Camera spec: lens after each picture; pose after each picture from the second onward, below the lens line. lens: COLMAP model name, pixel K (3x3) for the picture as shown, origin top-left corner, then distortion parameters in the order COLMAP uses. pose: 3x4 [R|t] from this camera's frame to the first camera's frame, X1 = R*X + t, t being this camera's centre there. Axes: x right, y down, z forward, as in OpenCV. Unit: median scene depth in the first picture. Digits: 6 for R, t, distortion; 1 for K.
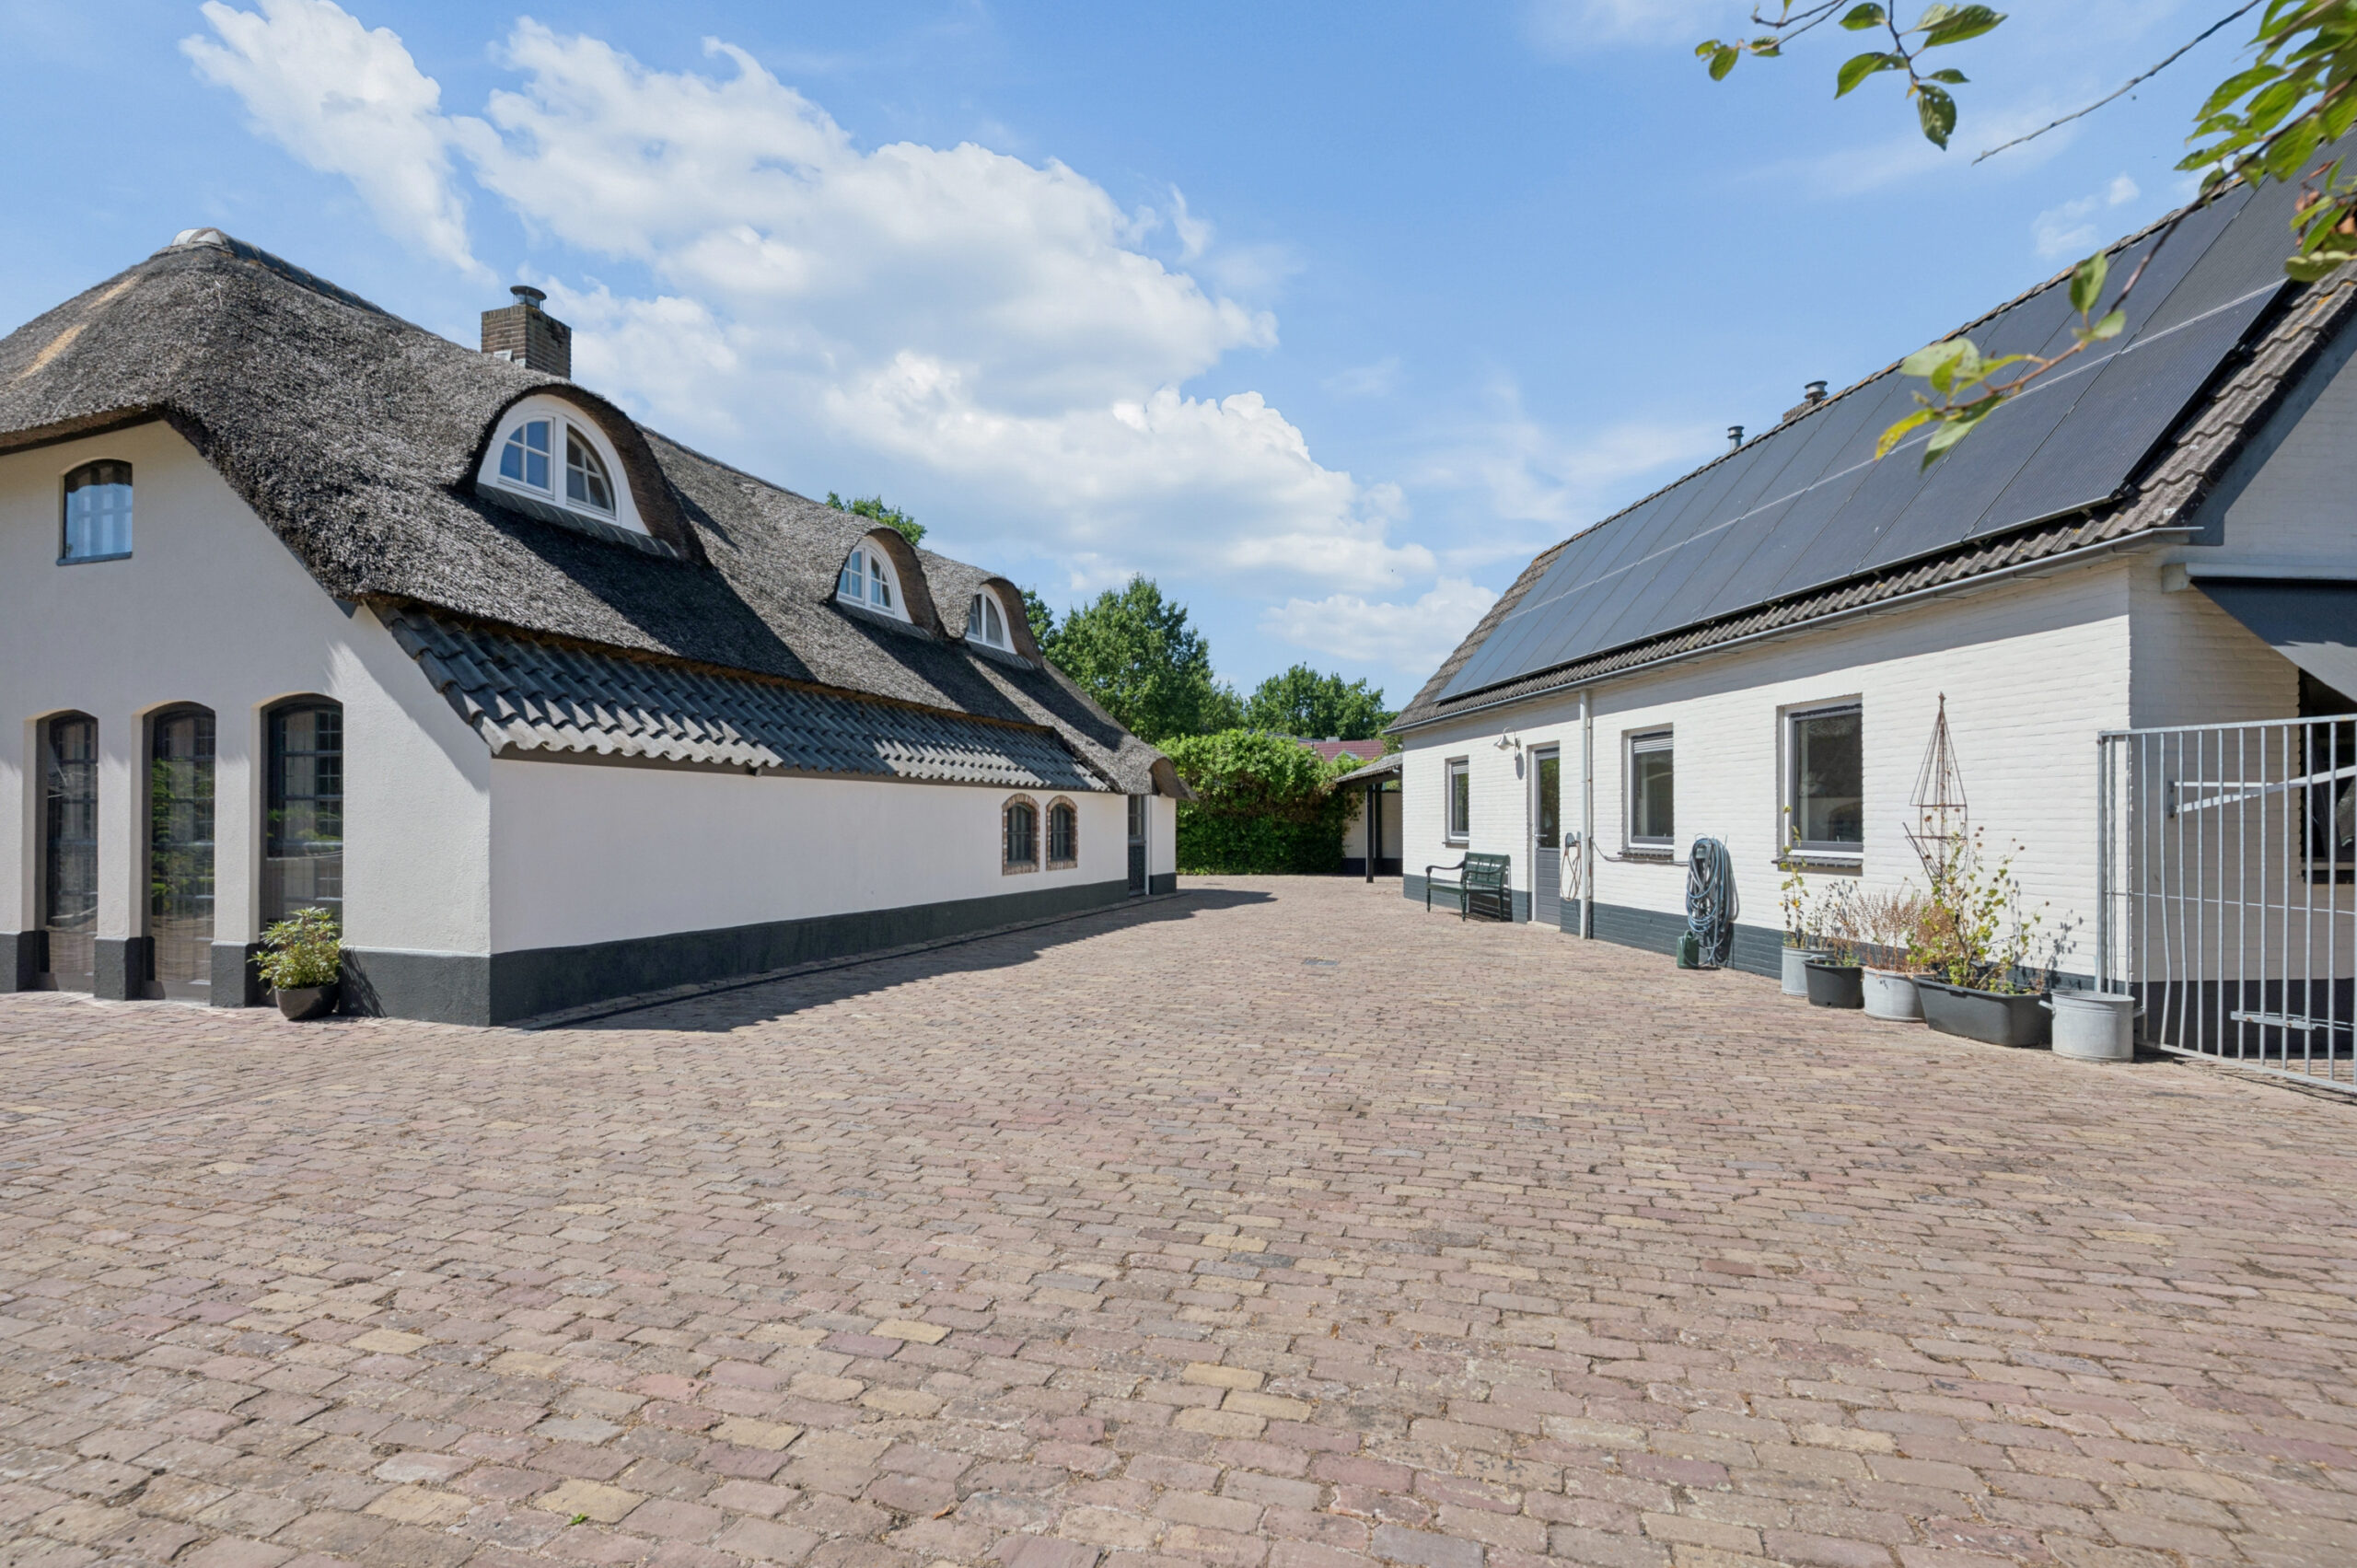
lens RADIAL K [[1131.2, 0, 1176.4], [0, 1131.2, 794.2], [0, 0, 1]] dist [-0.002079, 0.000616]
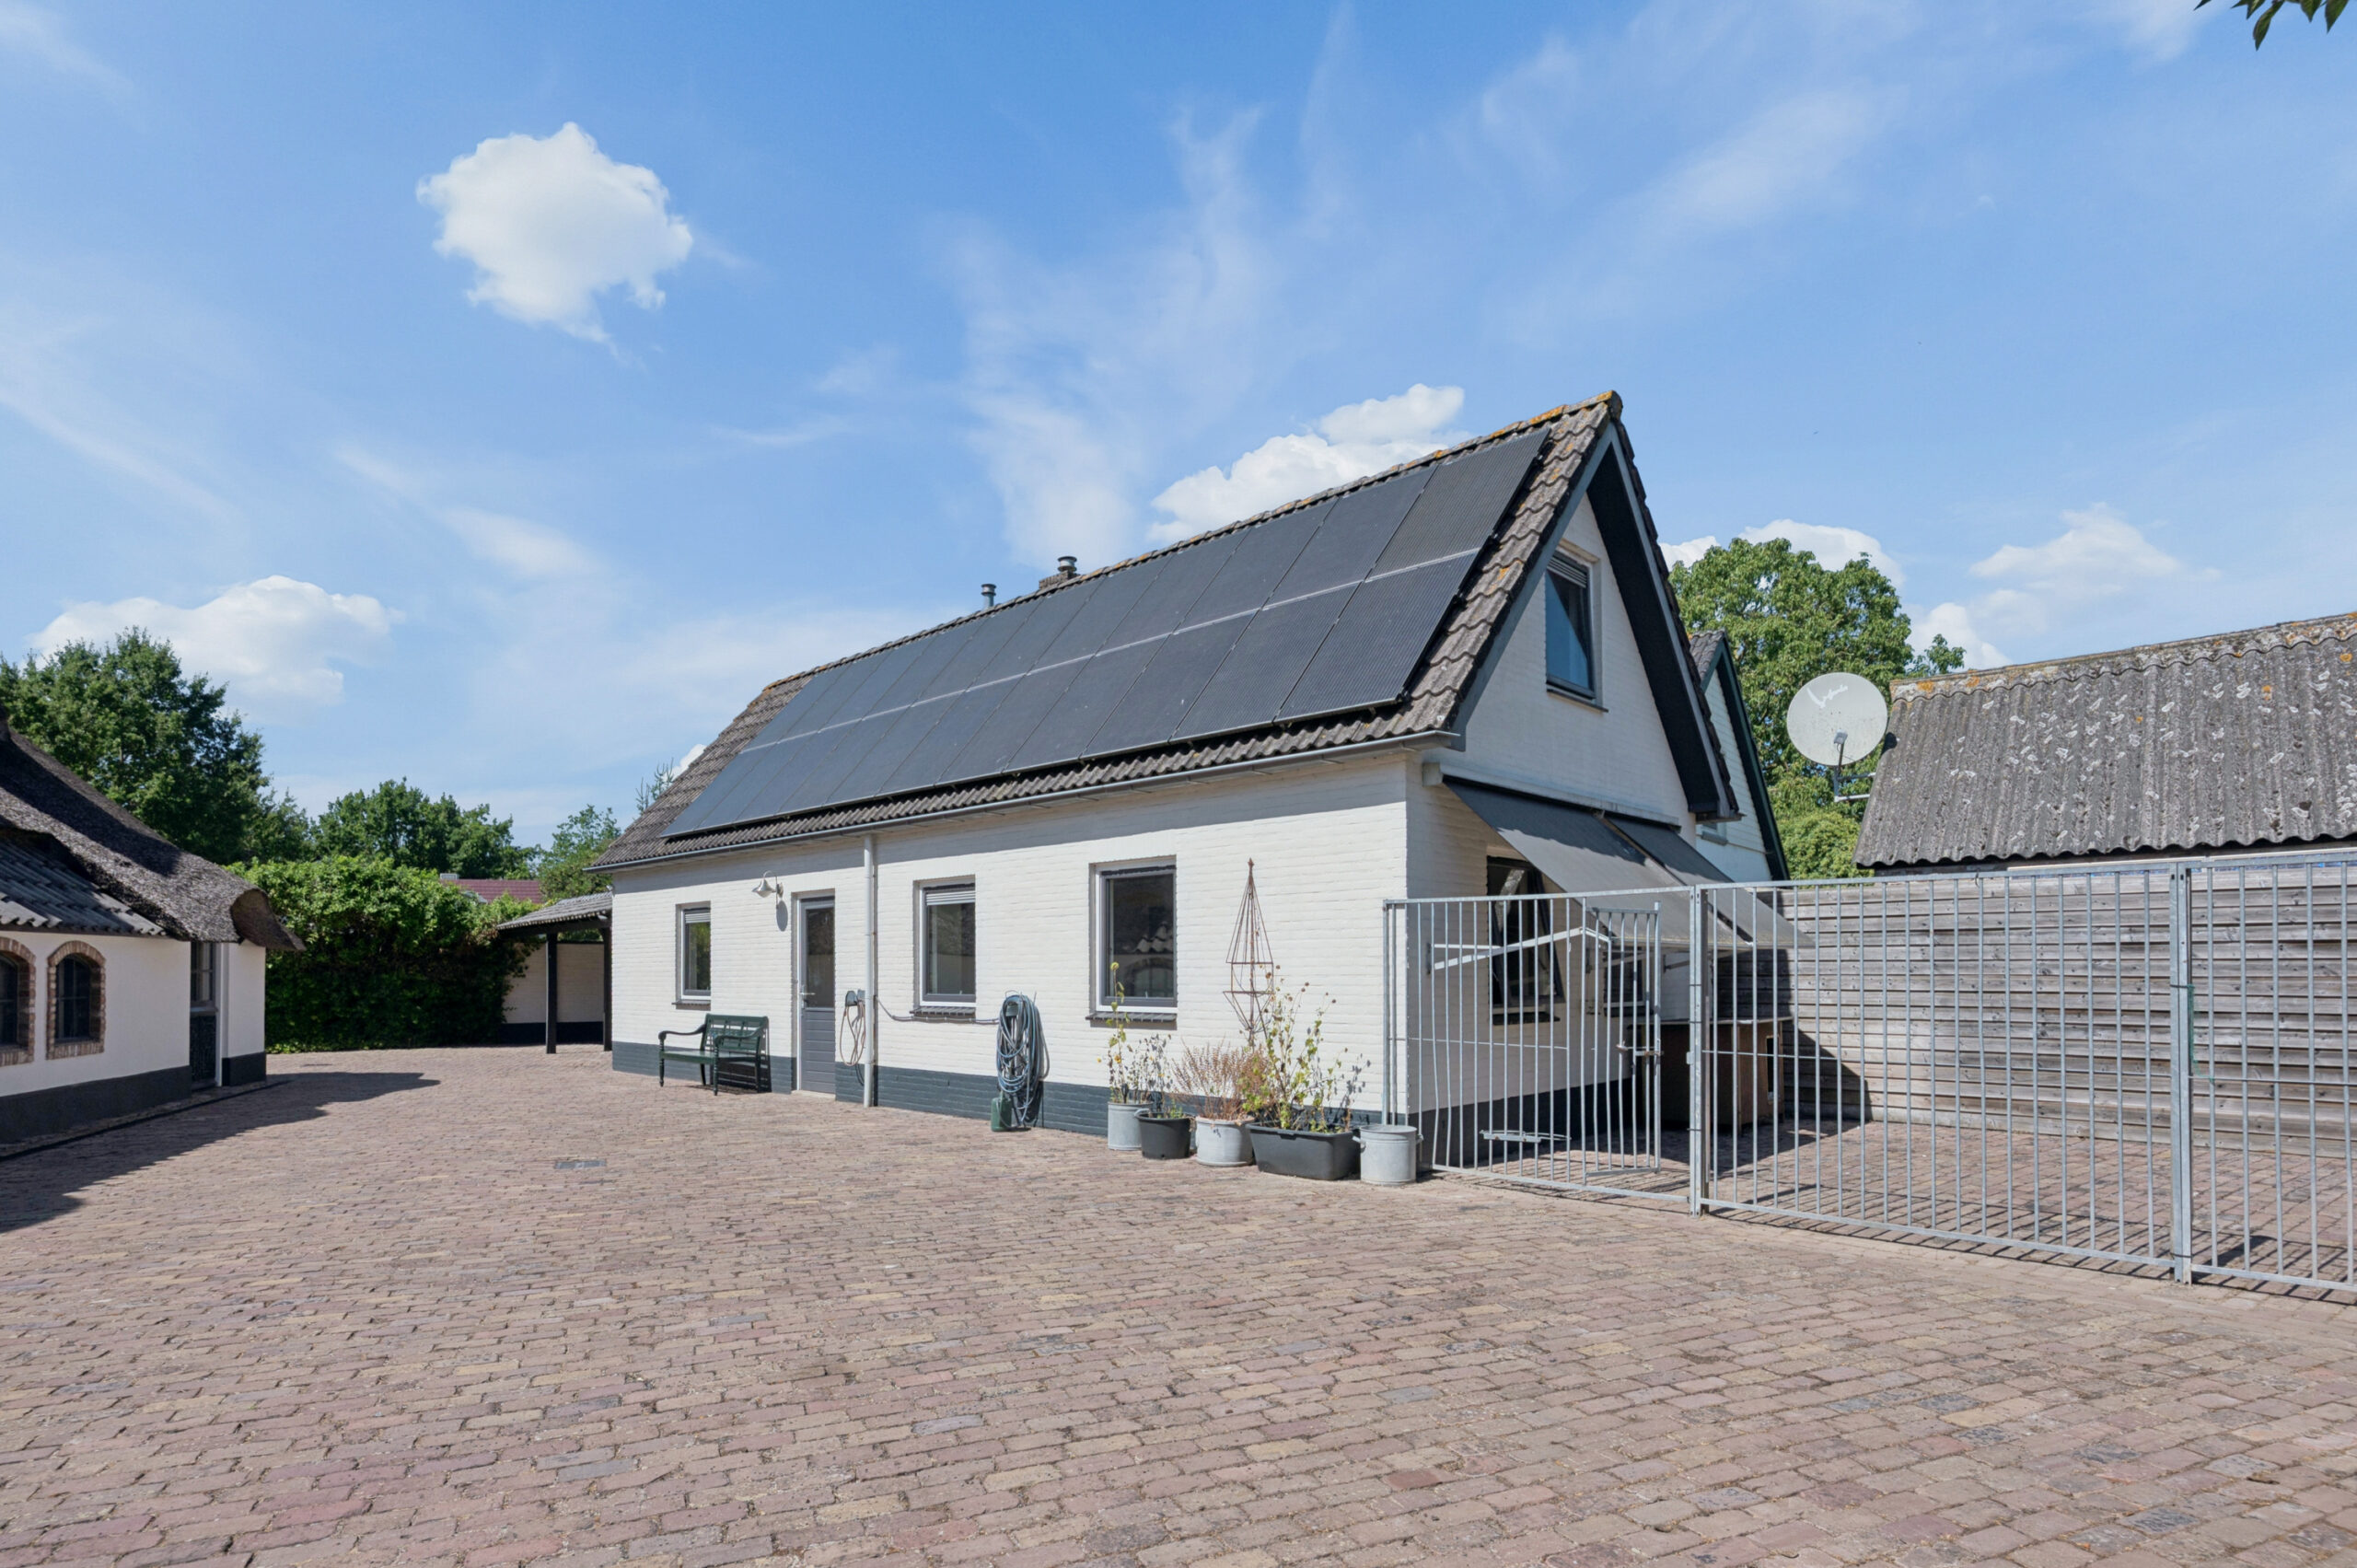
lens RADIAL K [[1193.2, 0, 1179.0], [0, 1193.2, 941.7], [0, 0, 1]] dist [-0.003733, 0.001138]
pose [[0.767580, 0.014624, 0.640786, -0.102775], [-0.011367, 0.999893, -0.009203, 0.001055], [-0.640852, -0.000220, 0.767664, 0.151794]]
